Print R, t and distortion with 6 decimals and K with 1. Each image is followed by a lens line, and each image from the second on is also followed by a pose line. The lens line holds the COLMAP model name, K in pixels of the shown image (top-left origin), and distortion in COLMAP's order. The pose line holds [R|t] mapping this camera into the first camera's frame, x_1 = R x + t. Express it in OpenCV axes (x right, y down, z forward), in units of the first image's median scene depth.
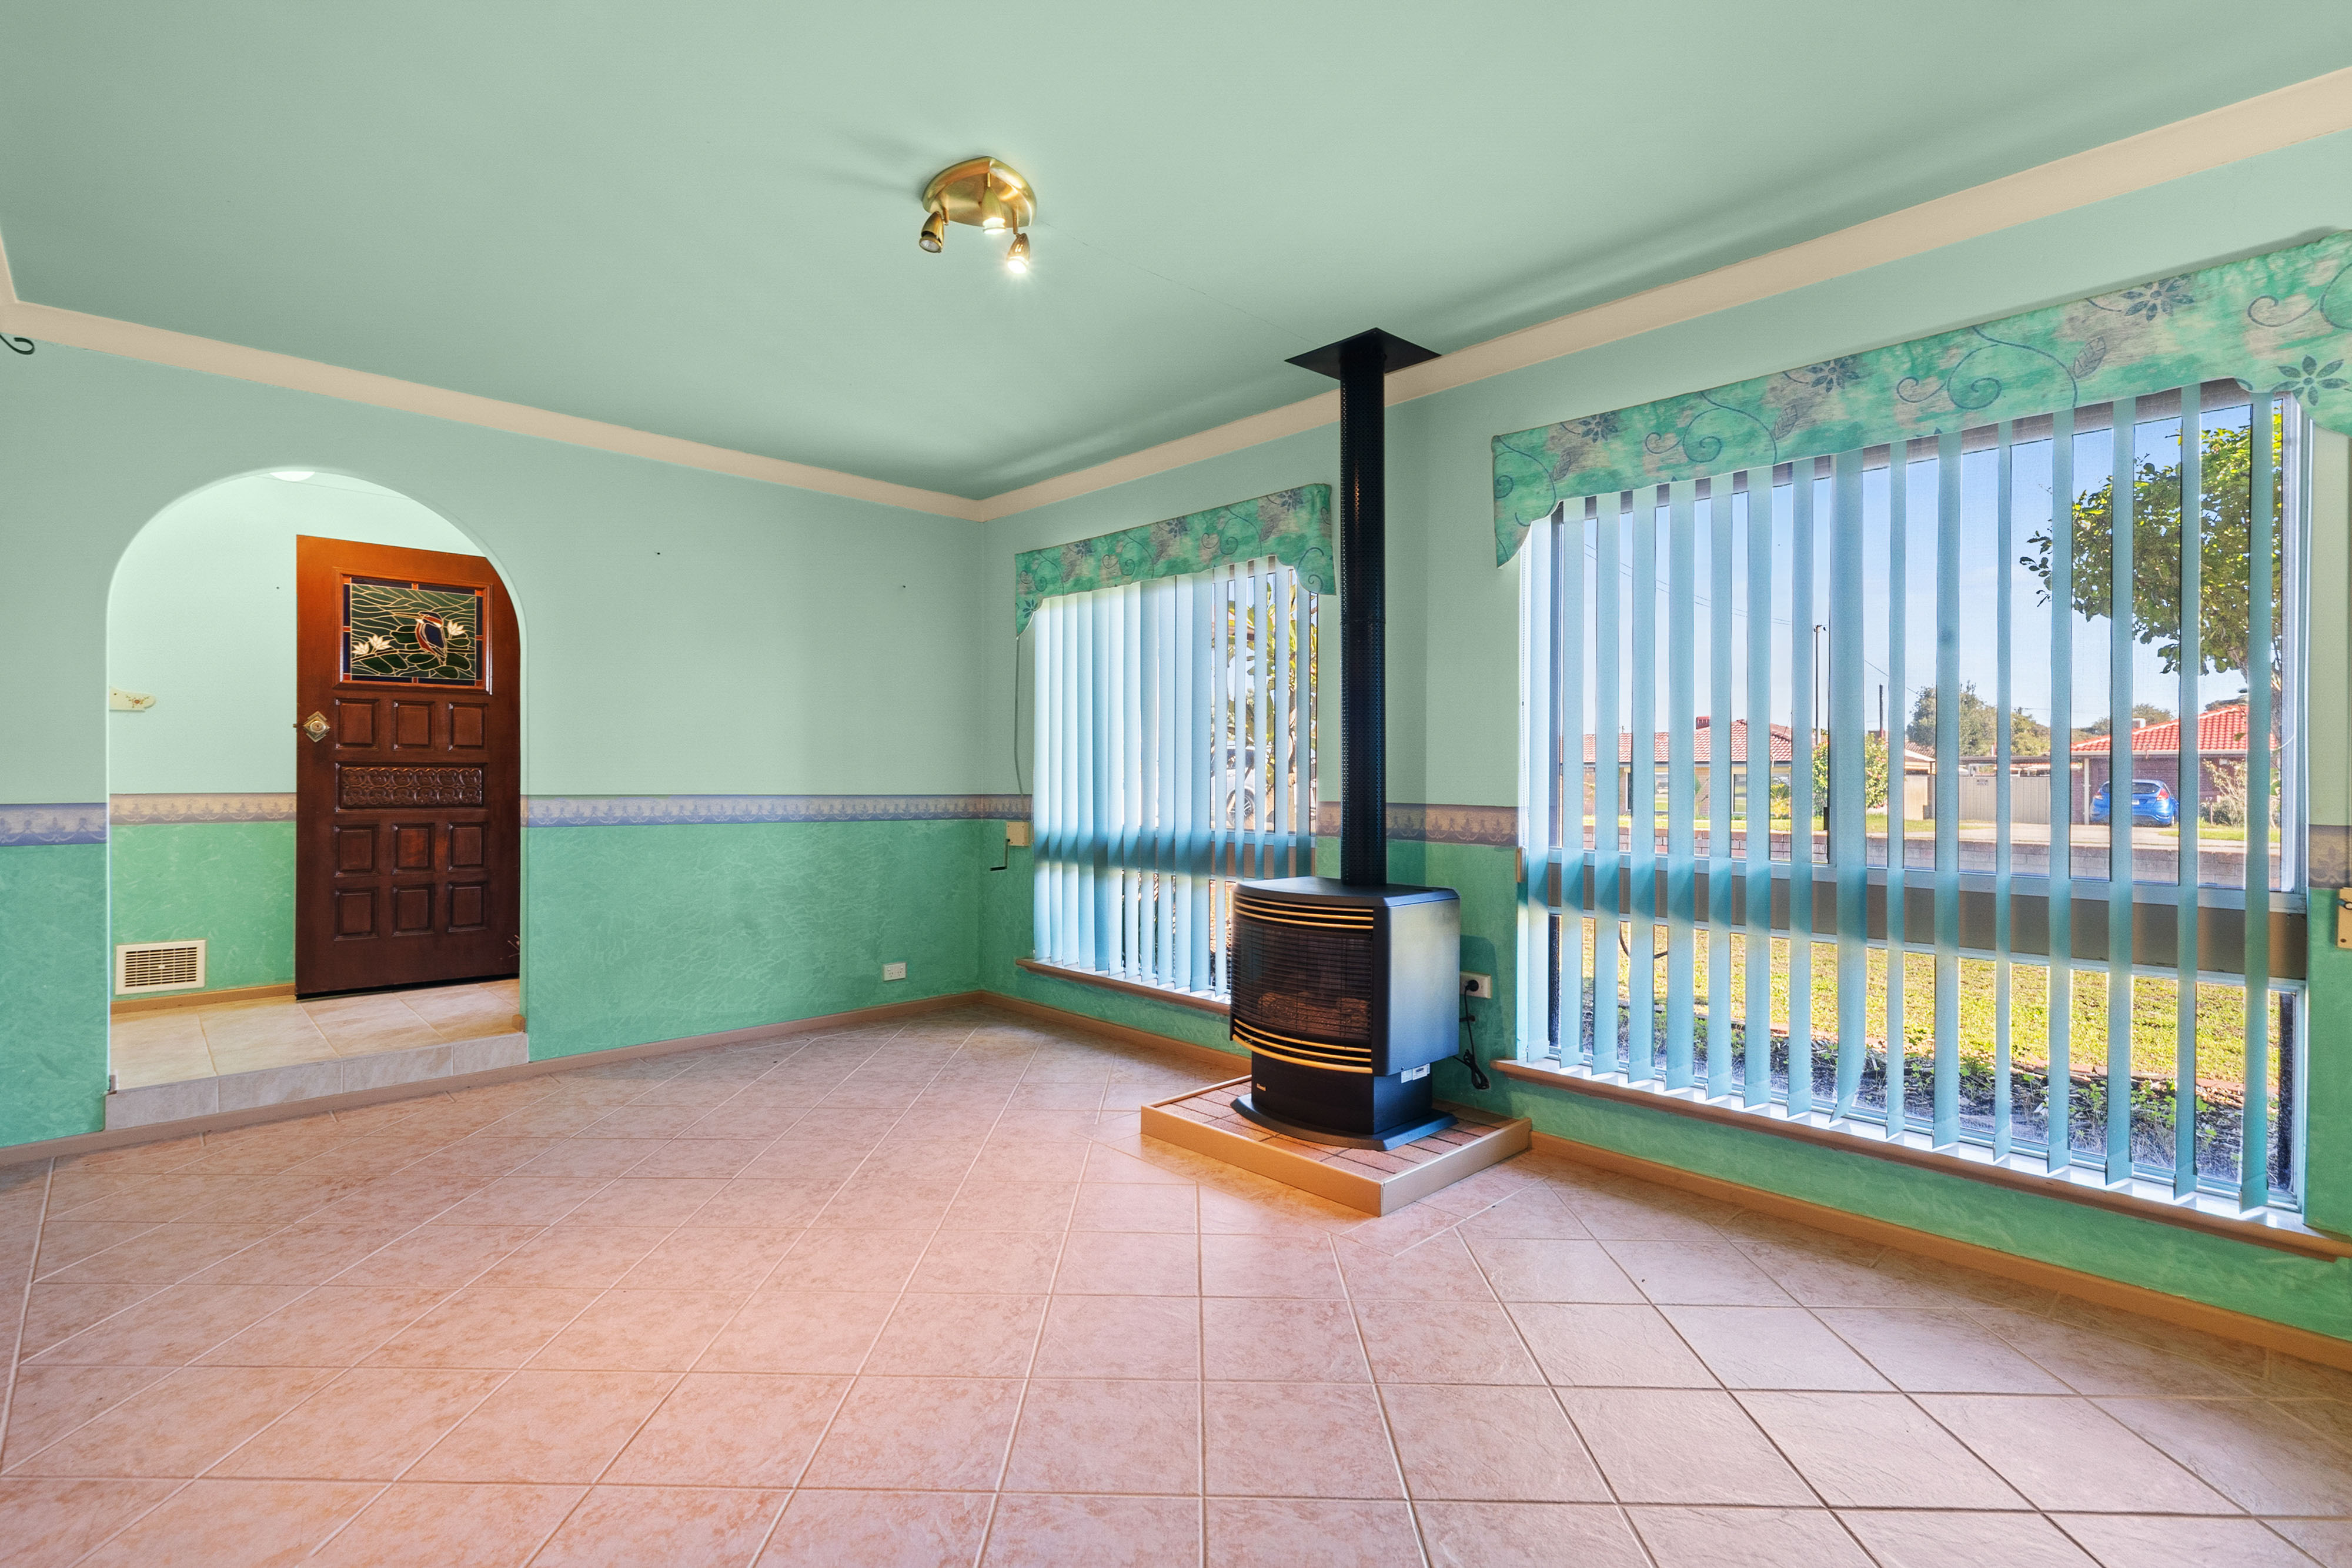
lens RADIAL K [[1021.7, 0, 1179.7], [0, 1021.7, 771.1], [0, 0, 1]] dist [-0.066040, 0.028141]
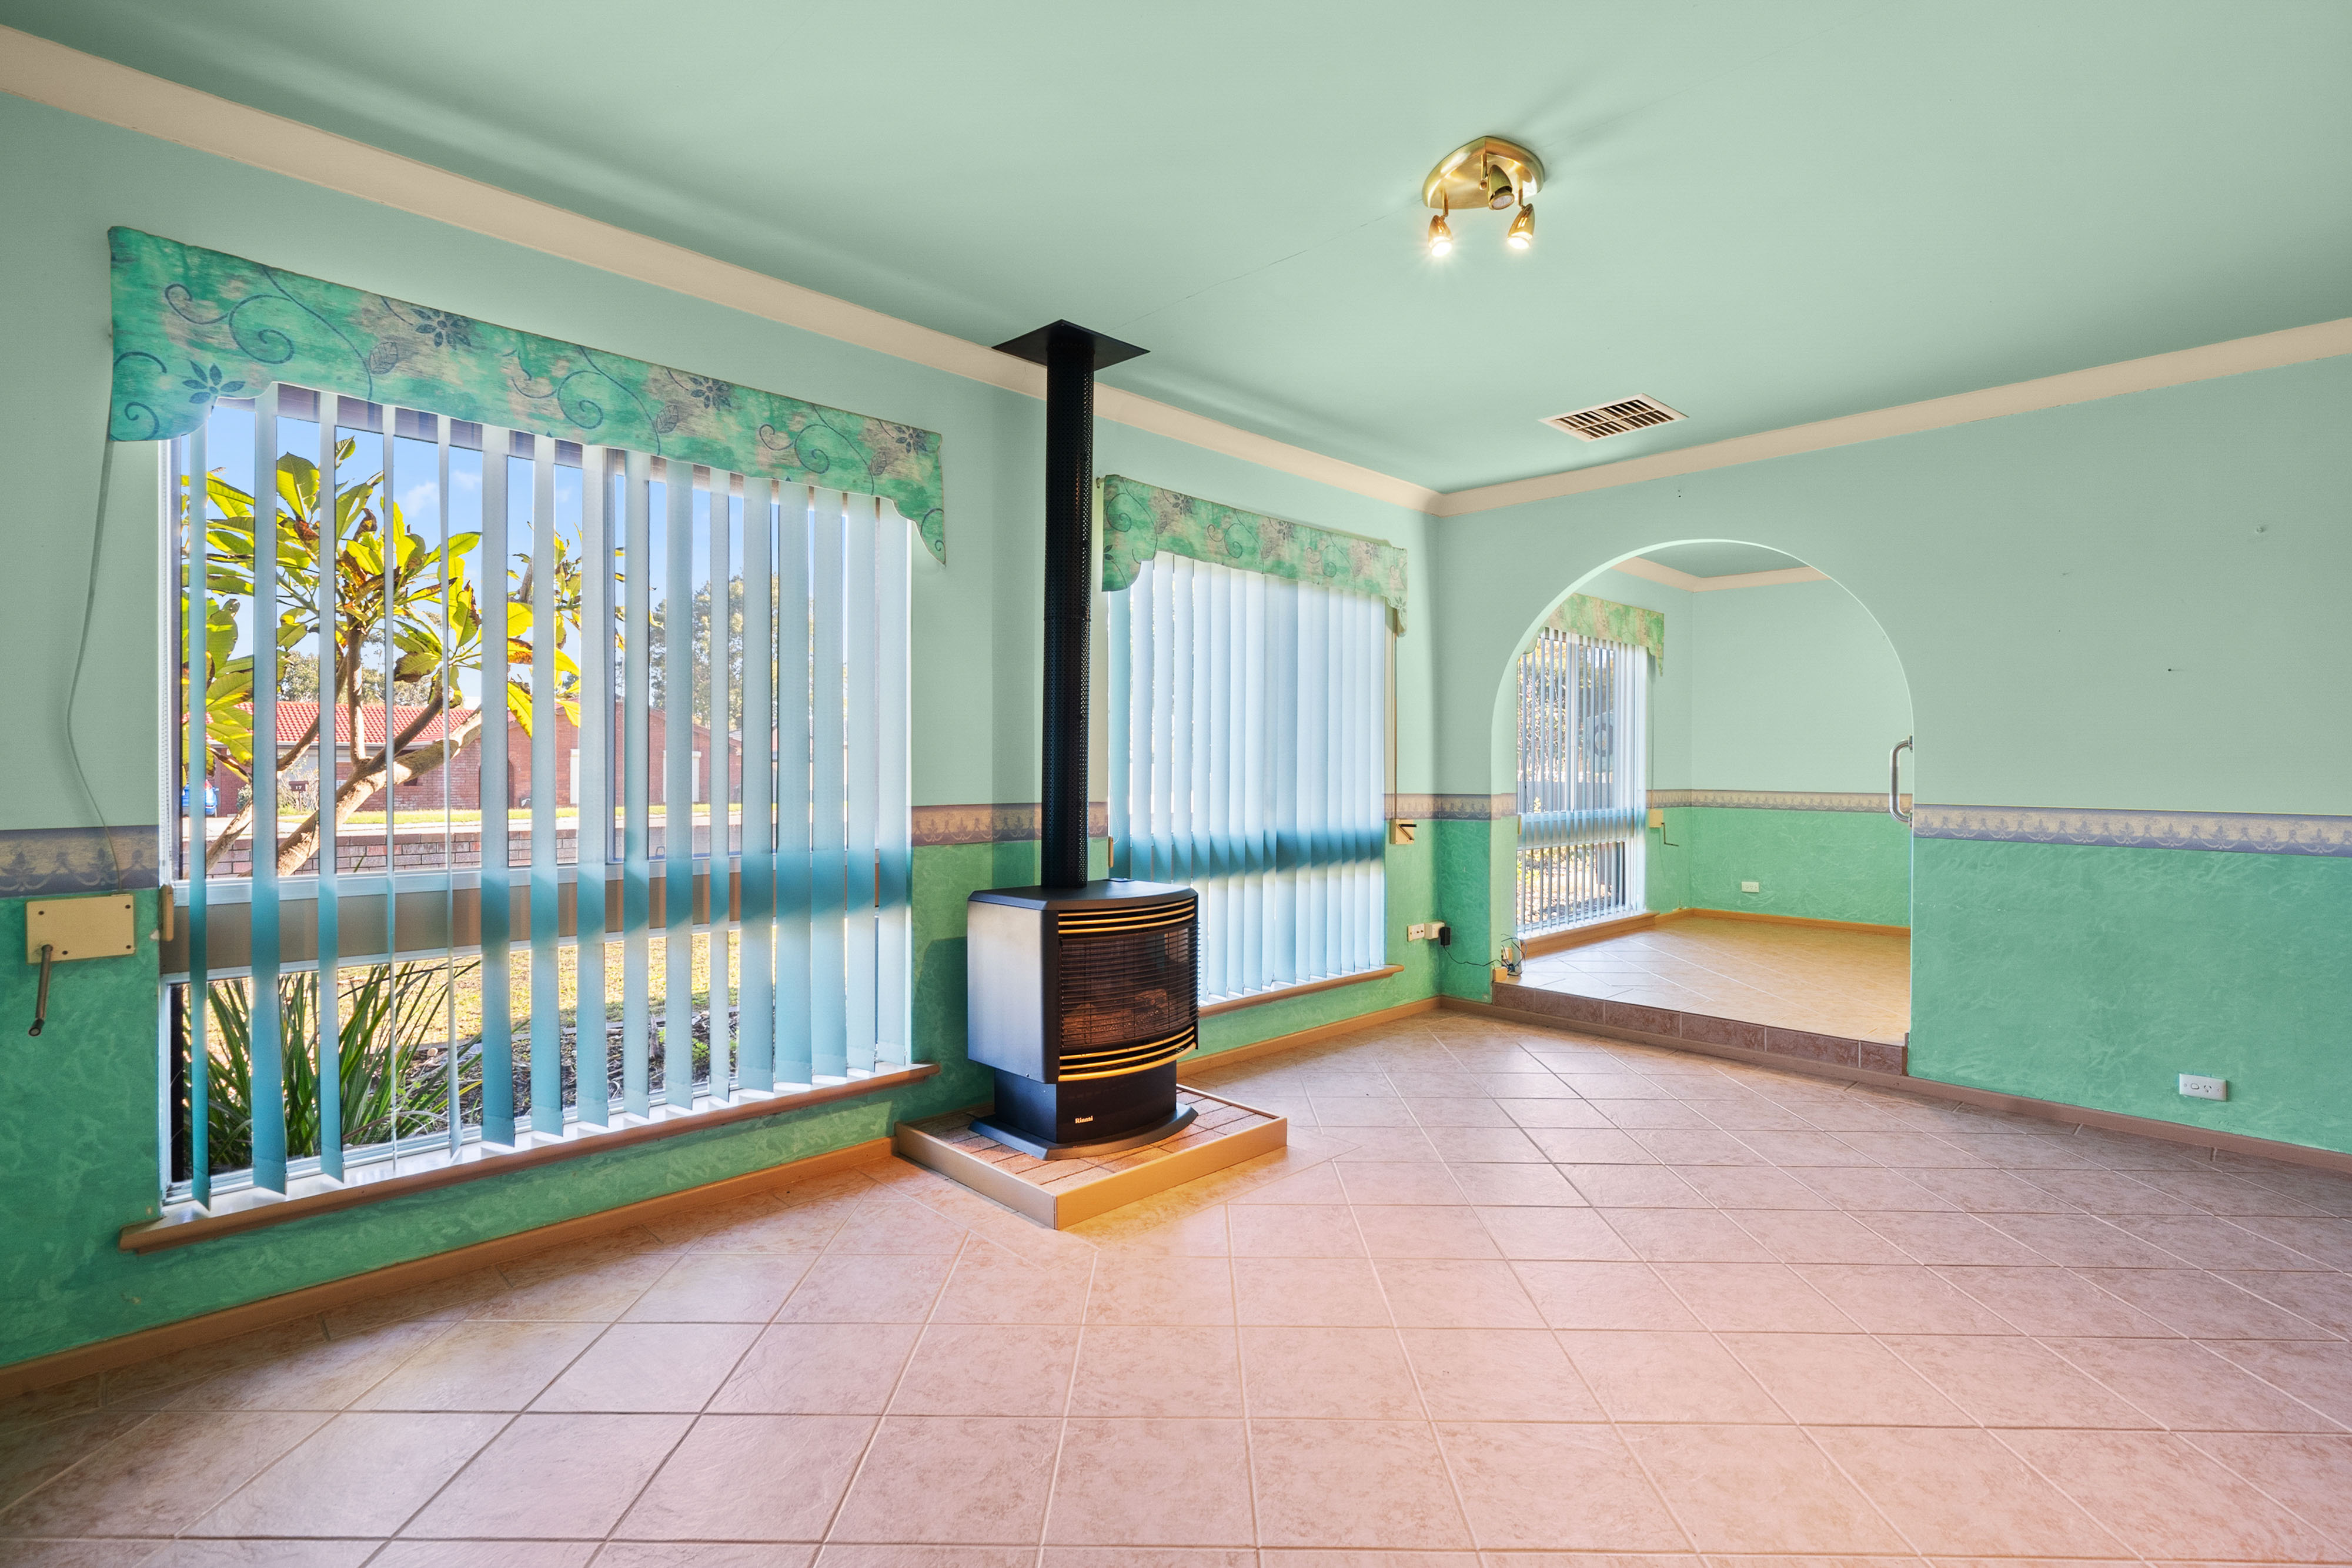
lens RADIAL K [[1069.5, 0, 1177.3], [0, 1069.5, 777.0], [0, 0, 1]] dist [0.002411, 0.000243]
pose [[0.010211, -0.010865, 0.999889, -0.663055], [0.001332, 0.999940, 0.010852, -0.005111], [-0.999947, 0.001221, 0.010225, 0.689333]]
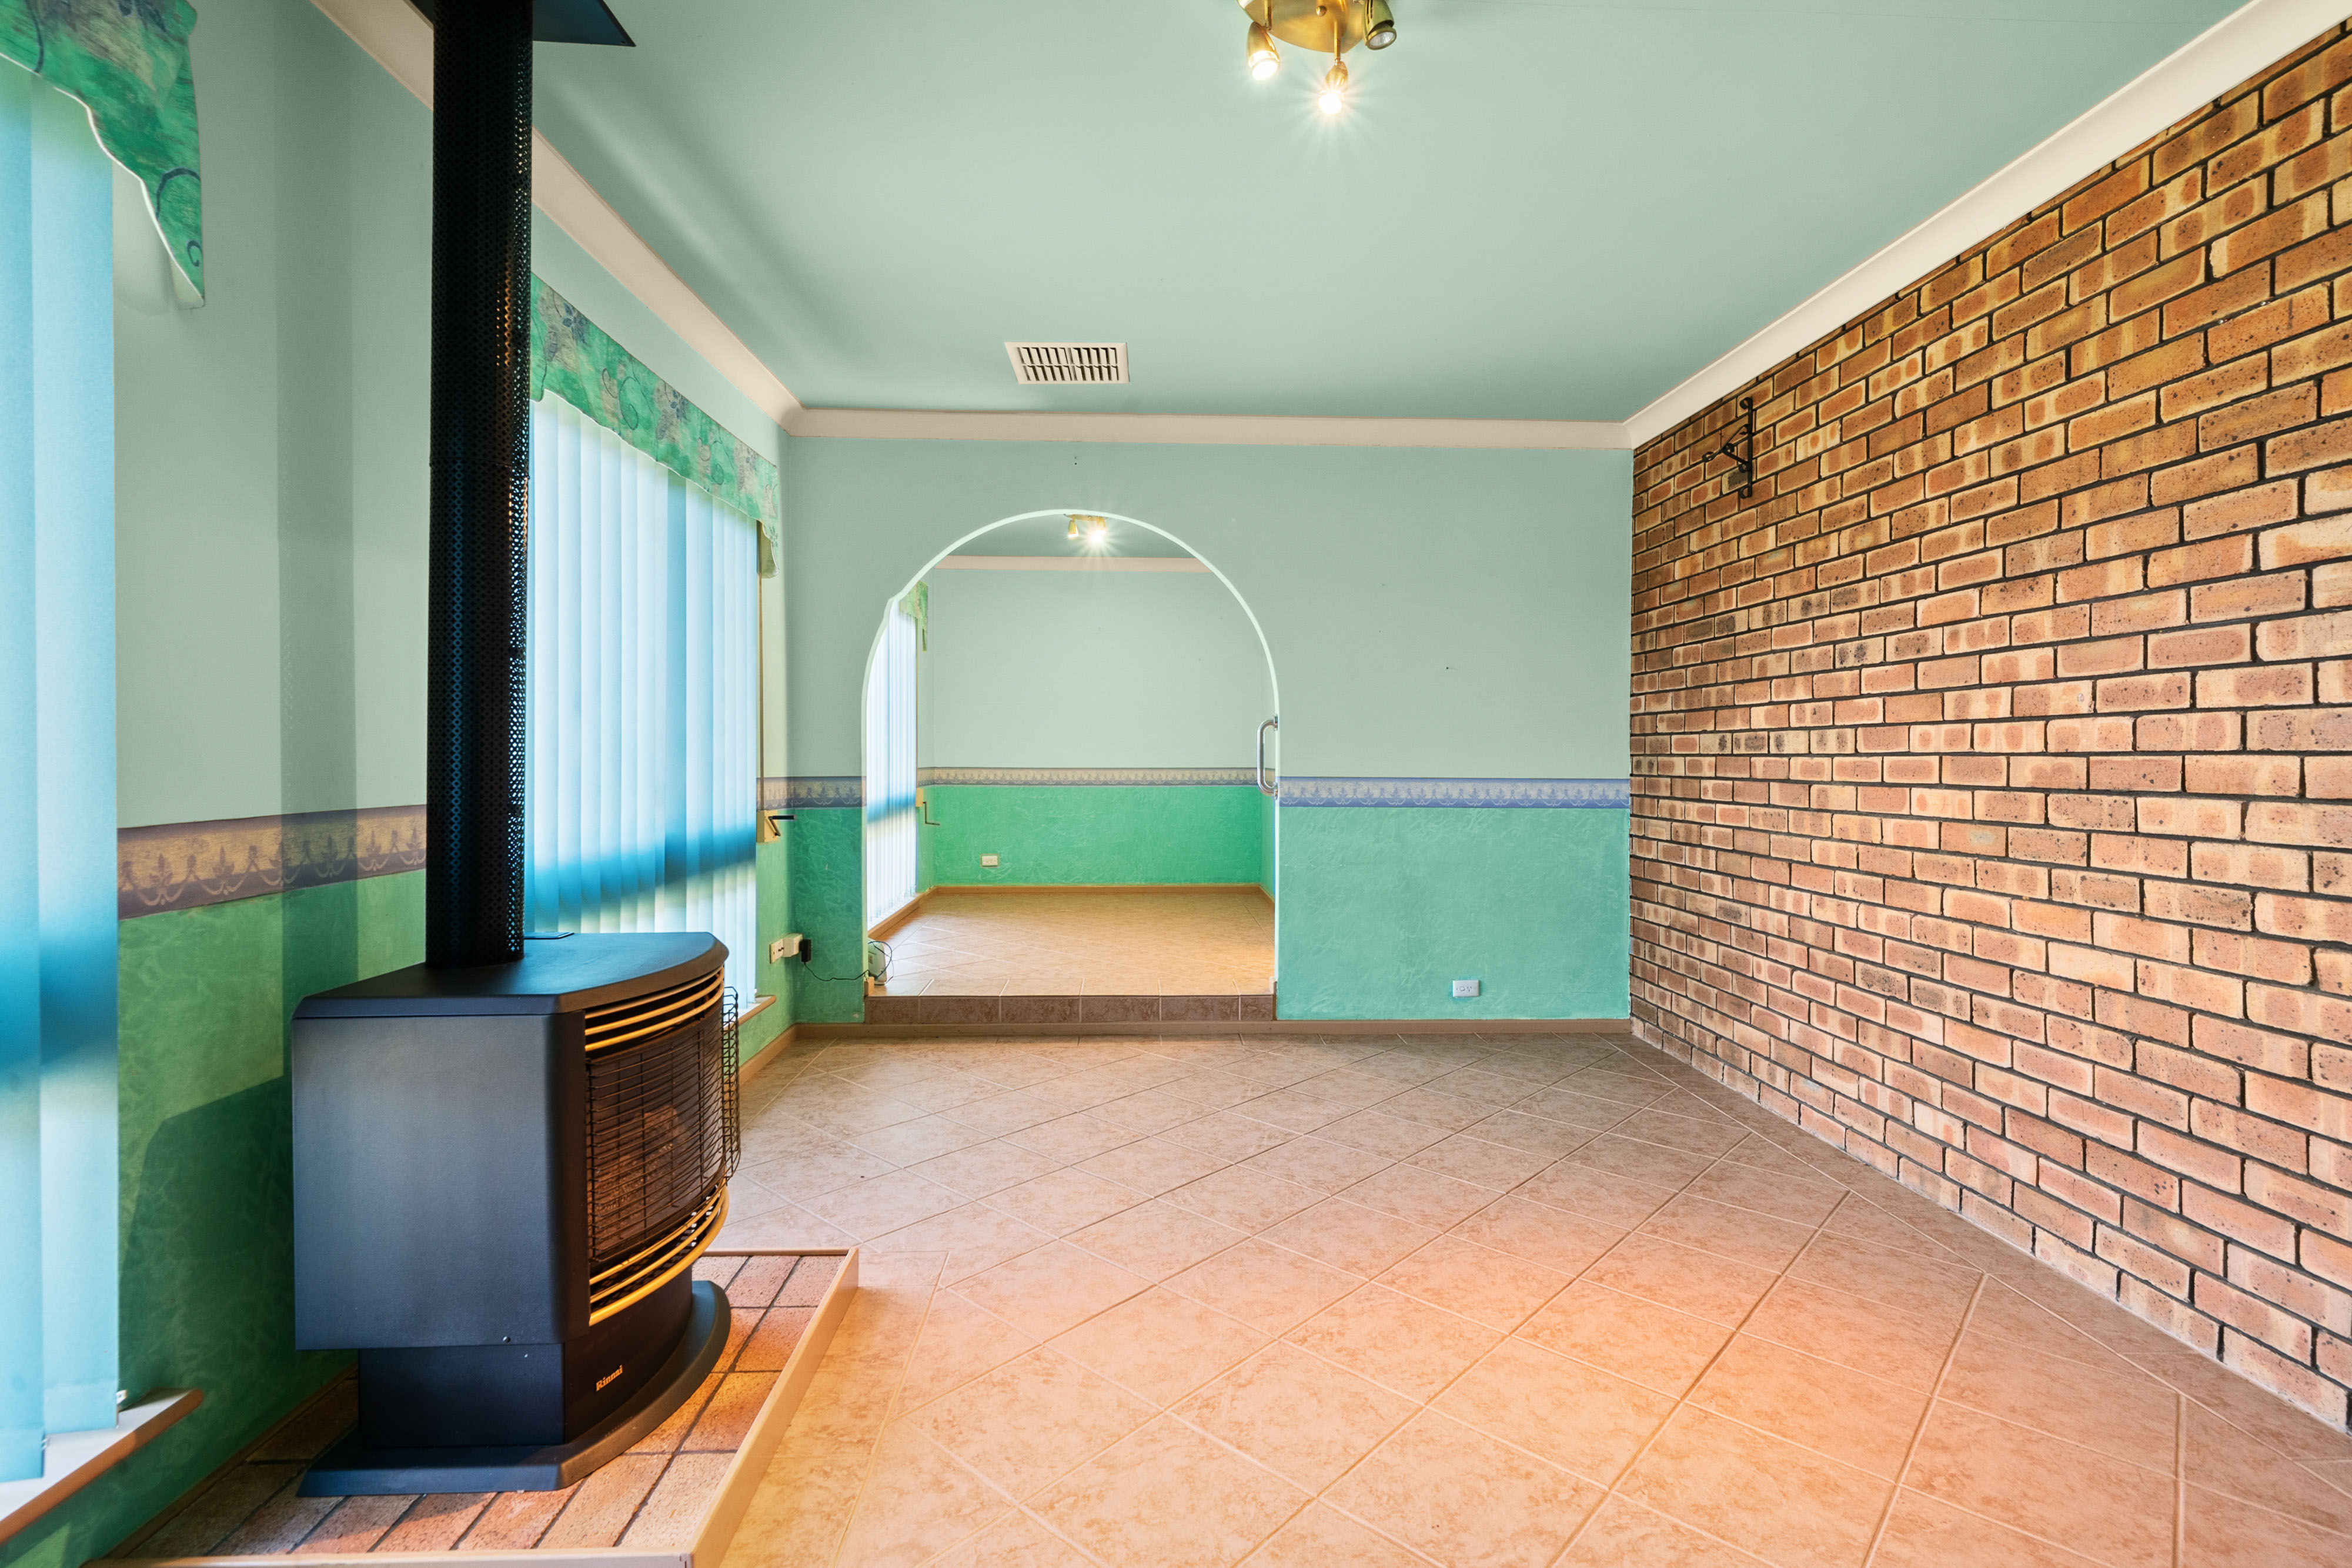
lens RADIAL K [[1092.0, 0, 1166.4], [0, 1092.0, 760.8], [0, 0, 1]] dist [0.000276, 0.000411]
pose [[-0.722098, -0.011158, 0.691701, -0.373335], [-0.000121, 0.999872, 0.016002, -0.003116], [-0.691791, 0.011471, -0.722007, 0.908461]]
